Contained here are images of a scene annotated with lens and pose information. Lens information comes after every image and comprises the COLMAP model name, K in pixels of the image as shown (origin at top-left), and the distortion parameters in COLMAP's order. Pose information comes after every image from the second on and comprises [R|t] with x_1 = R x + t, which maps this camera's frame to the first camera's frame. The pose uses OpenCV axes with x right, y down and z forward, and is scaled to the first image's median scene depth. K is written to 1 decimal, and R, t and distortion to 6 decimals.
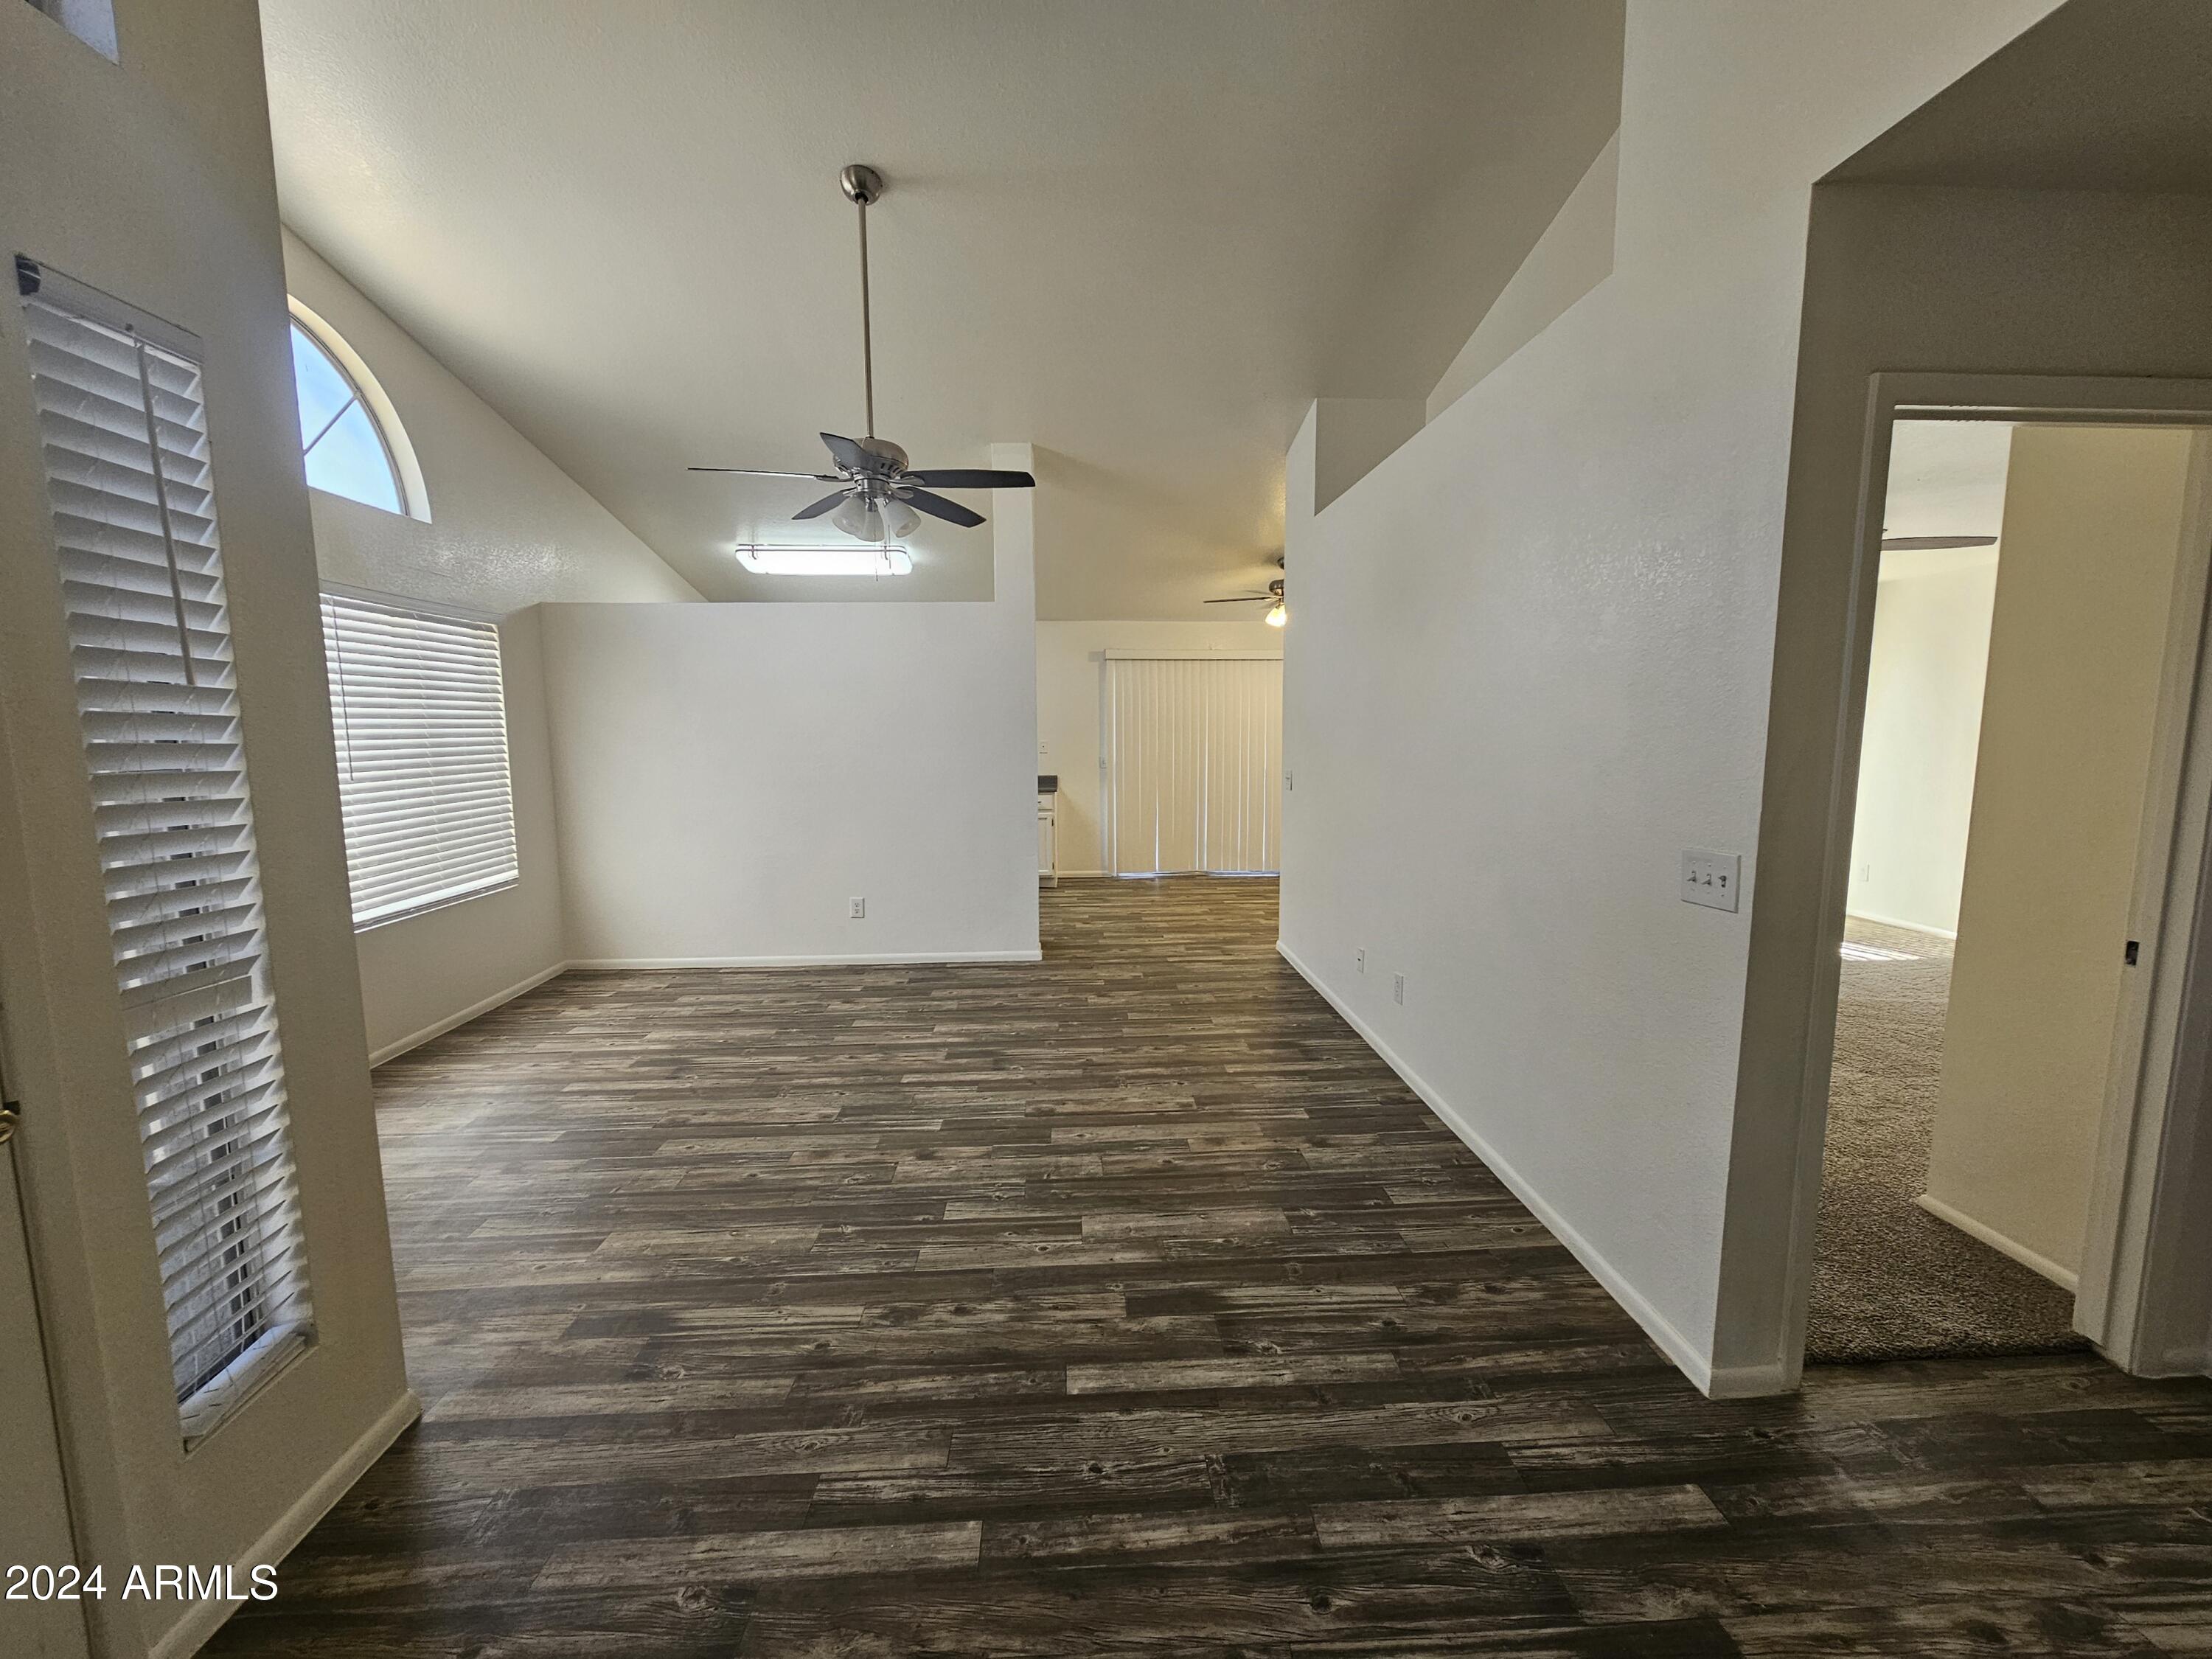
lens RADIAL K [[904.5, 0, 1113.5], [0, 904.5, 836.2], [0, 0, 1]] dist [-0.000757, 0.000344]
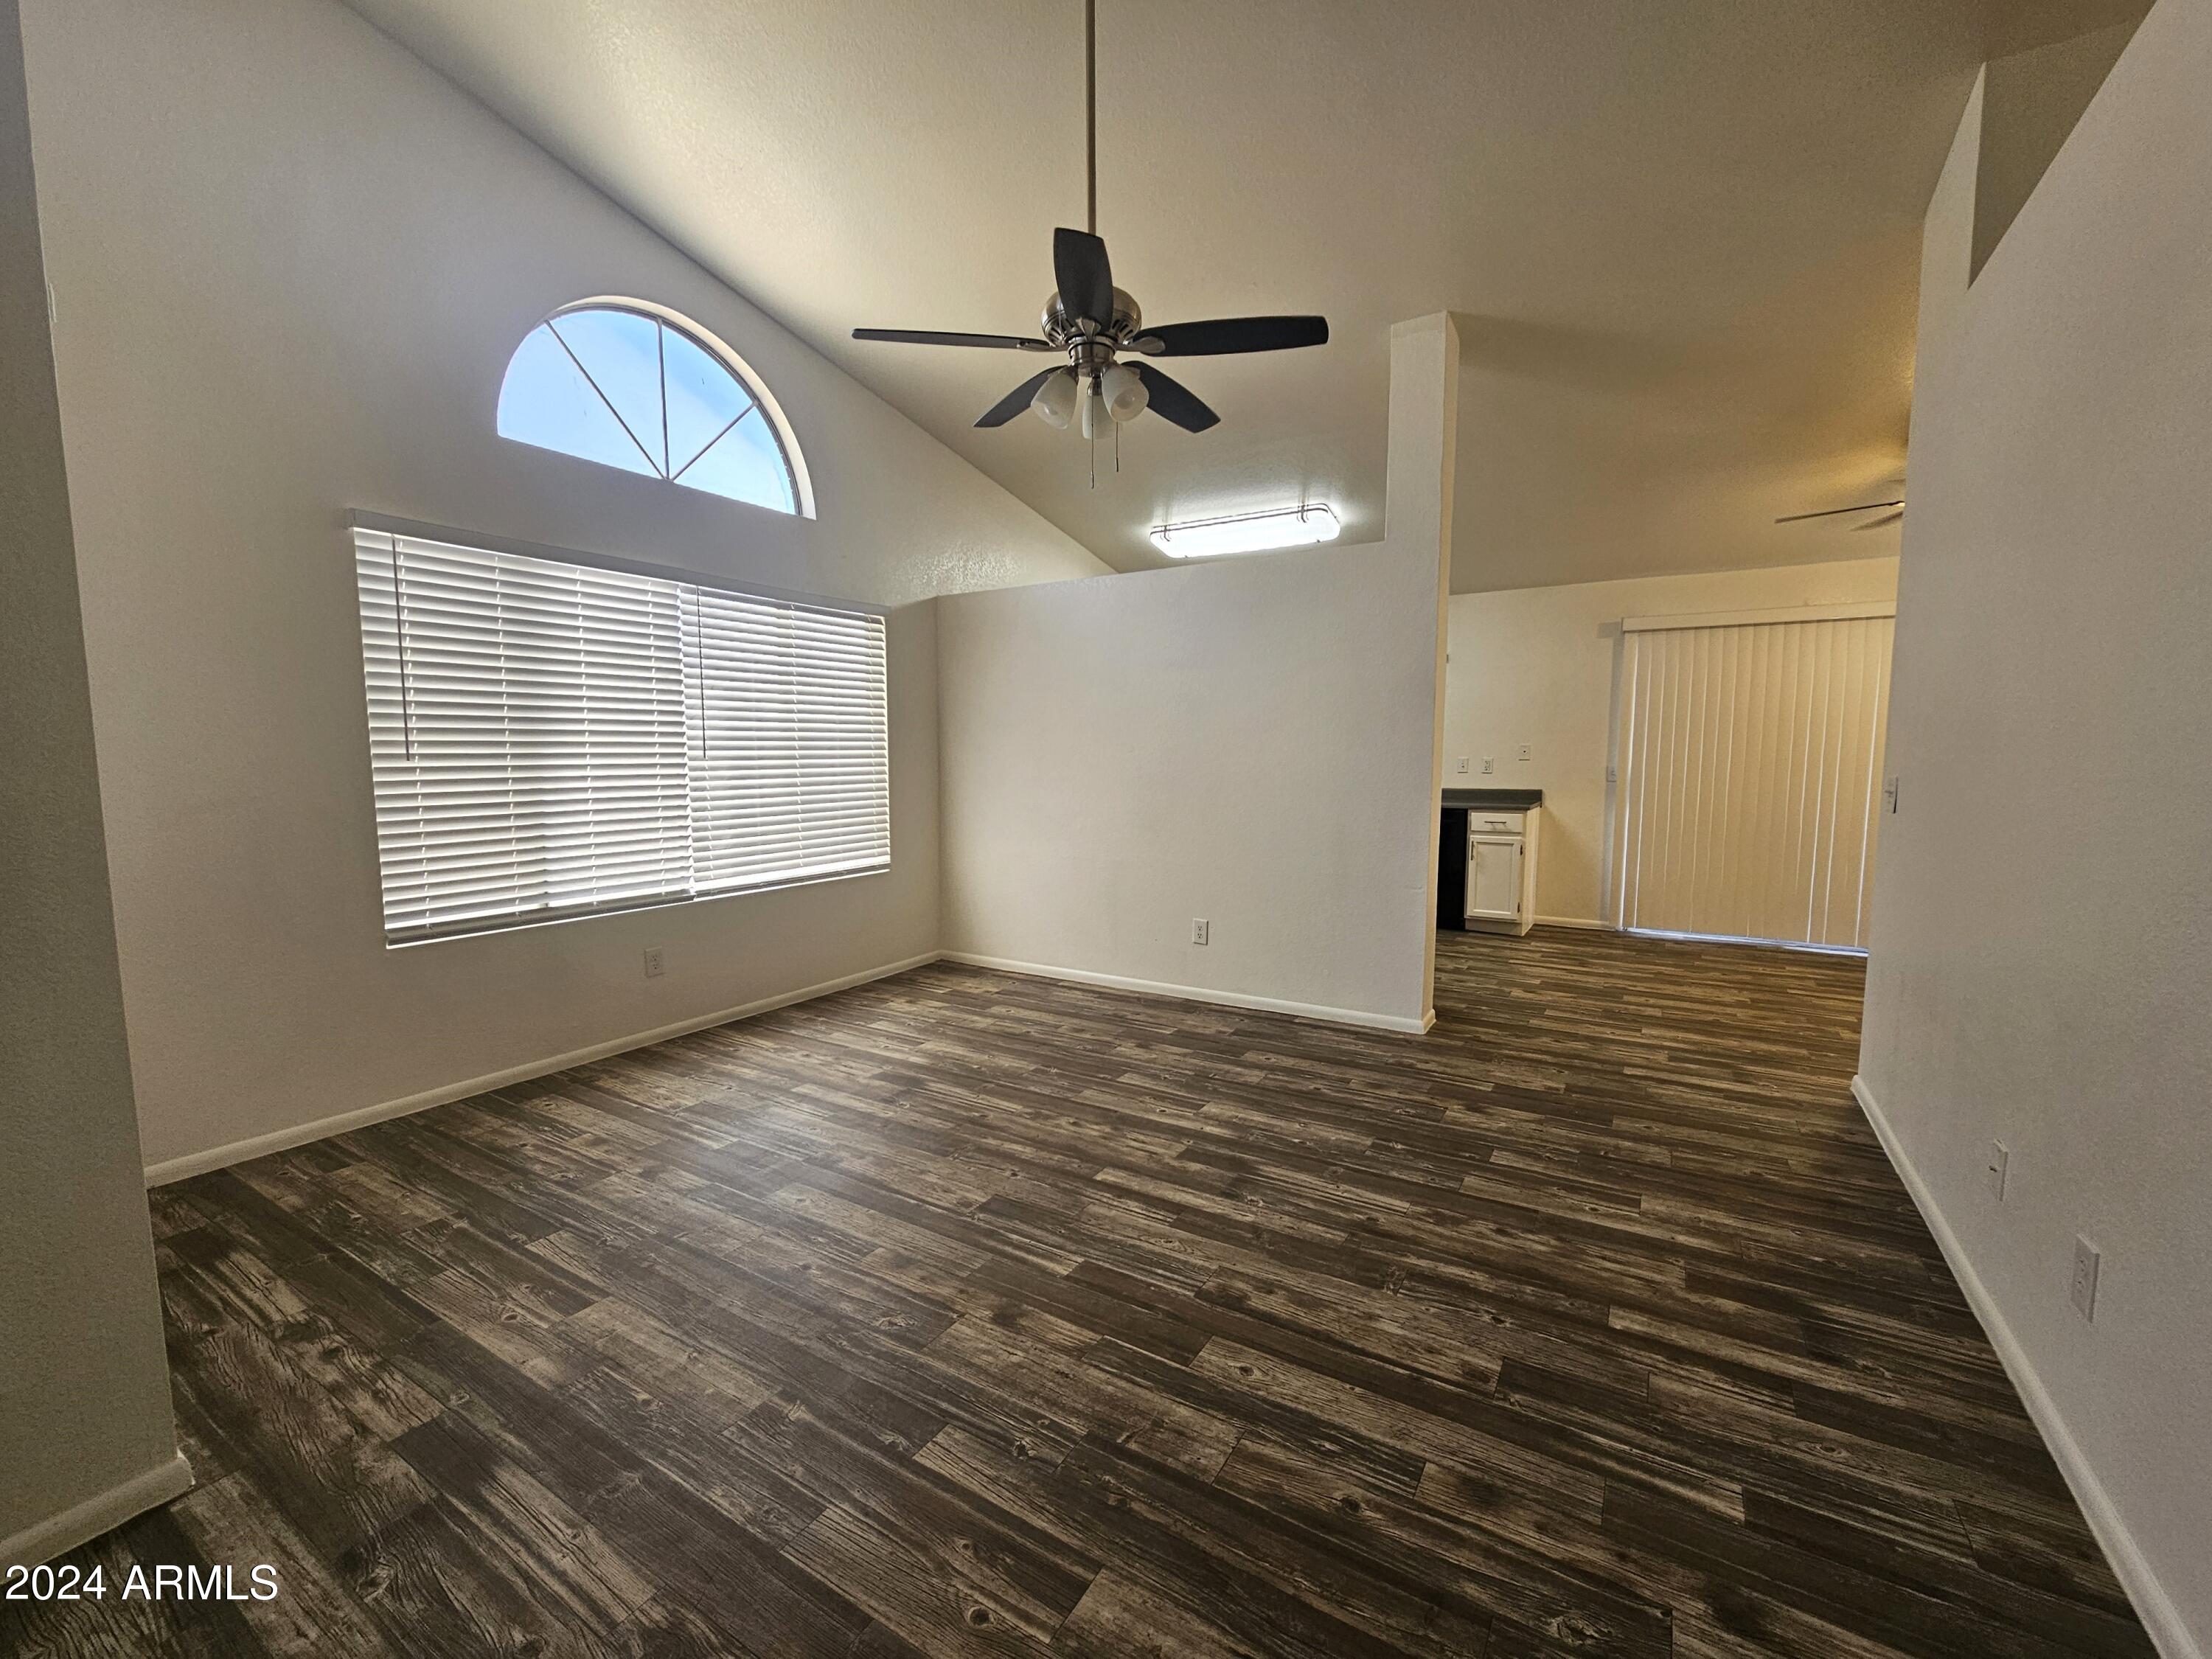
lens RADIAL K [[904.5, 0, 1113.5], [0, 904.5, 836.2], [0, 0, 1]] dist [-0.000757, 0.000344]
pose [[0.821951, 0.057510, -0.566647, 0.186273], [-0.071754, 0.997418, -0.002854, -0.000928], [0.565020, 0.043005, 0.823956, 0.426817]]
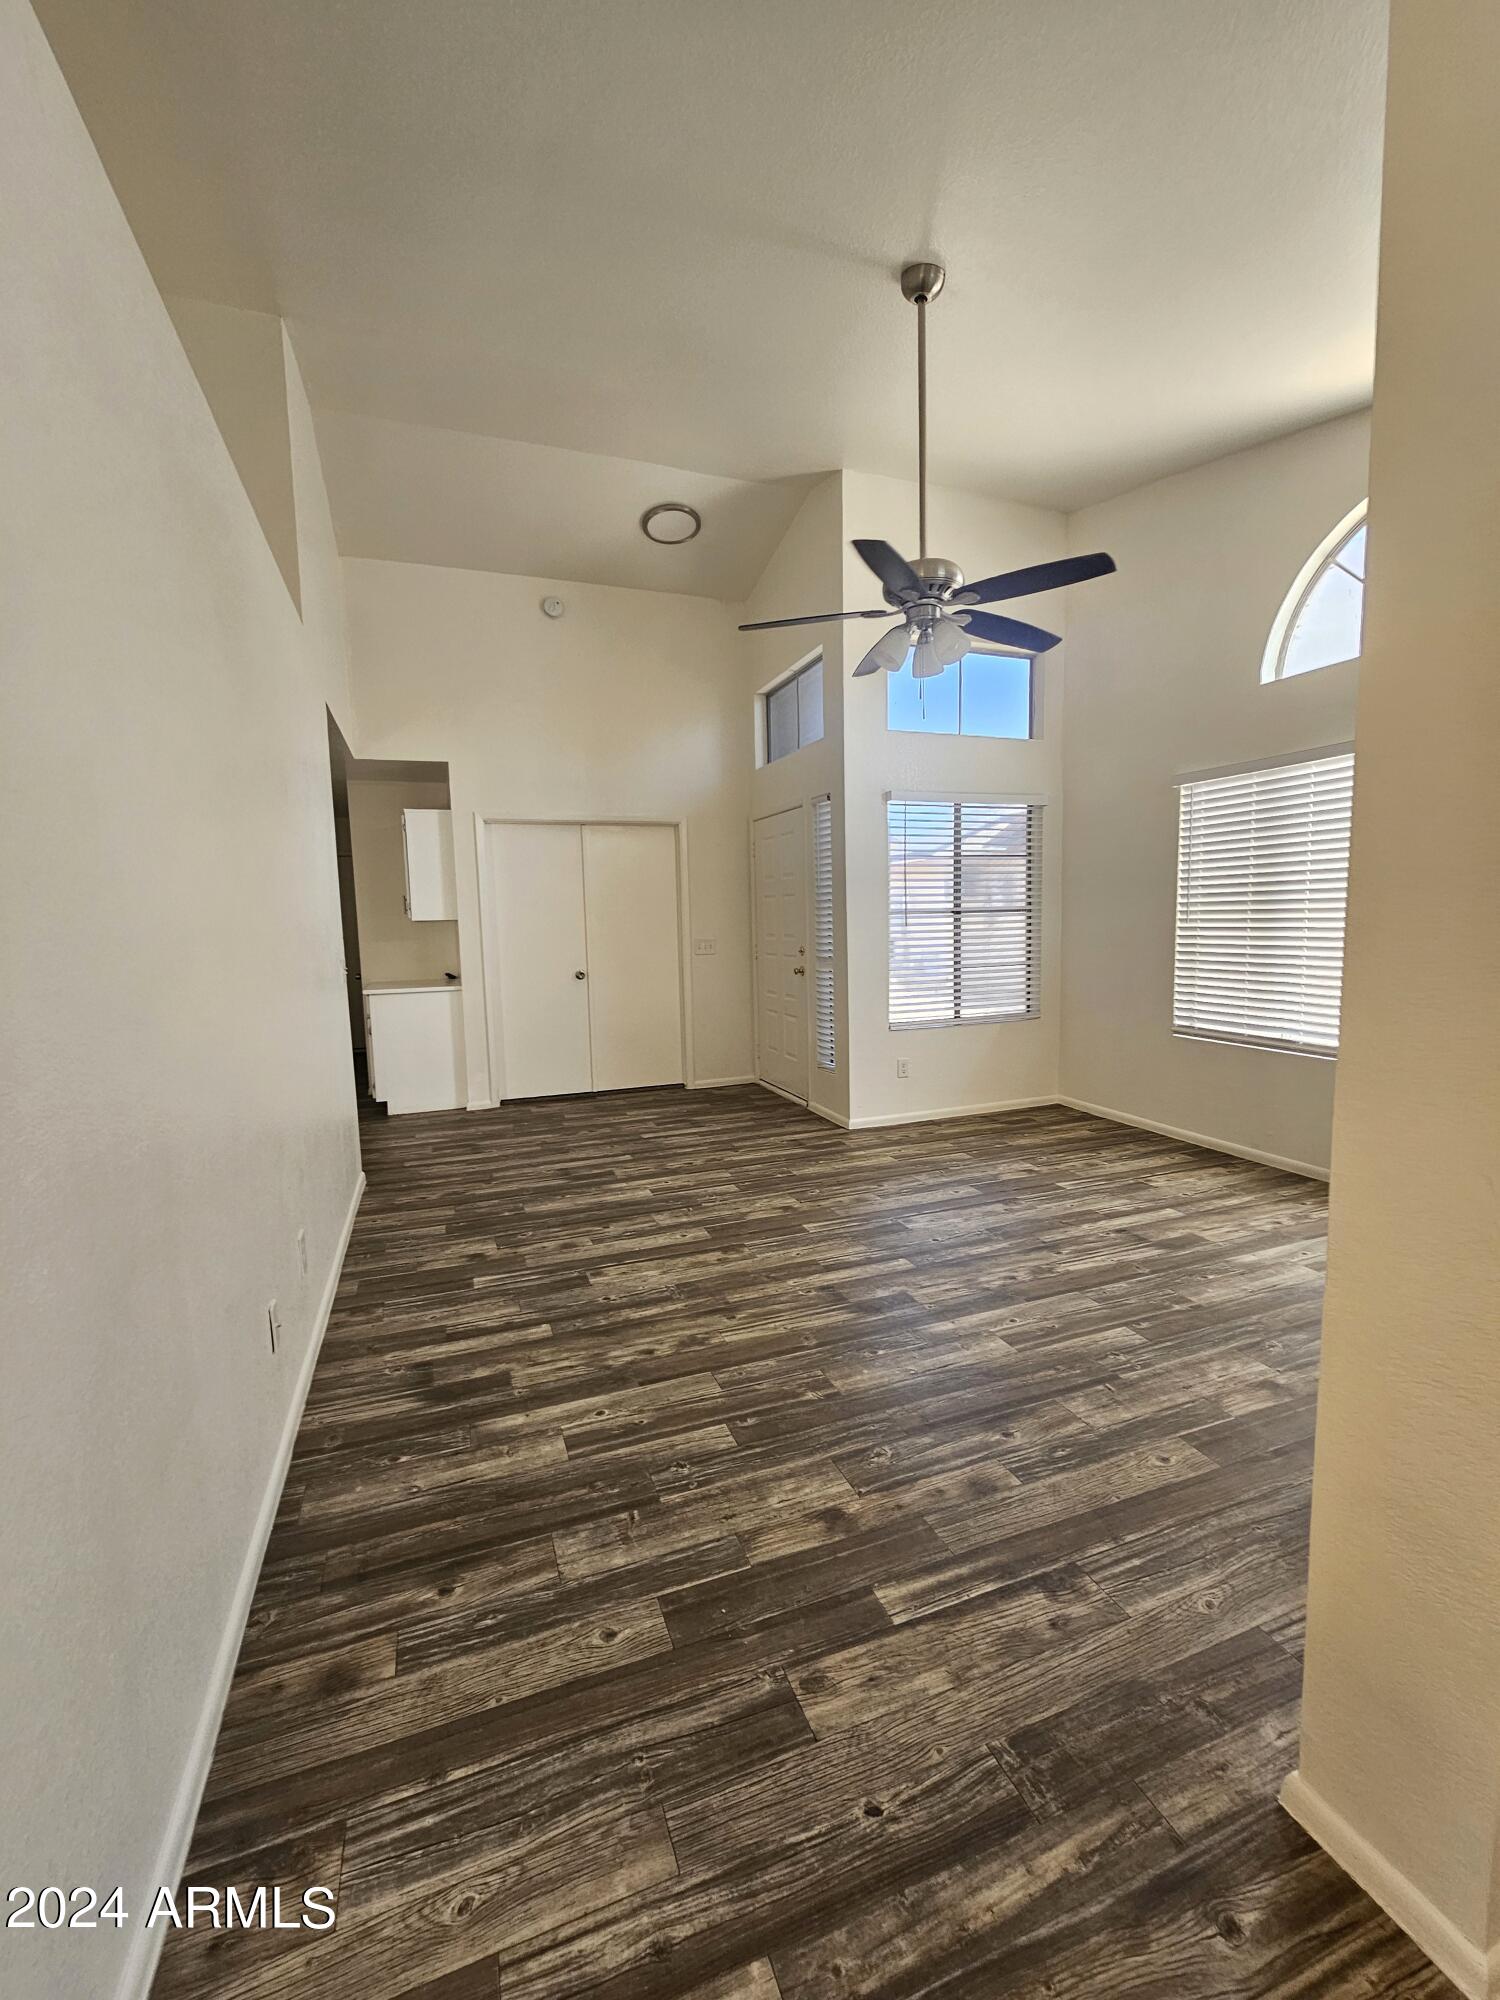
lens RADIAL K [[821.3, 0, 739.0], [0, 821.3, 999.5], [0, 0, 1]] dist [0.001509, -0.000781]
pose [[-0.955458, 0.056605, -0.289648, 0.173825], [-0.007830, 0.976227, 0.216611, -0.188317], [0.295023, 0.209231, -0.932300, 1.808211]]
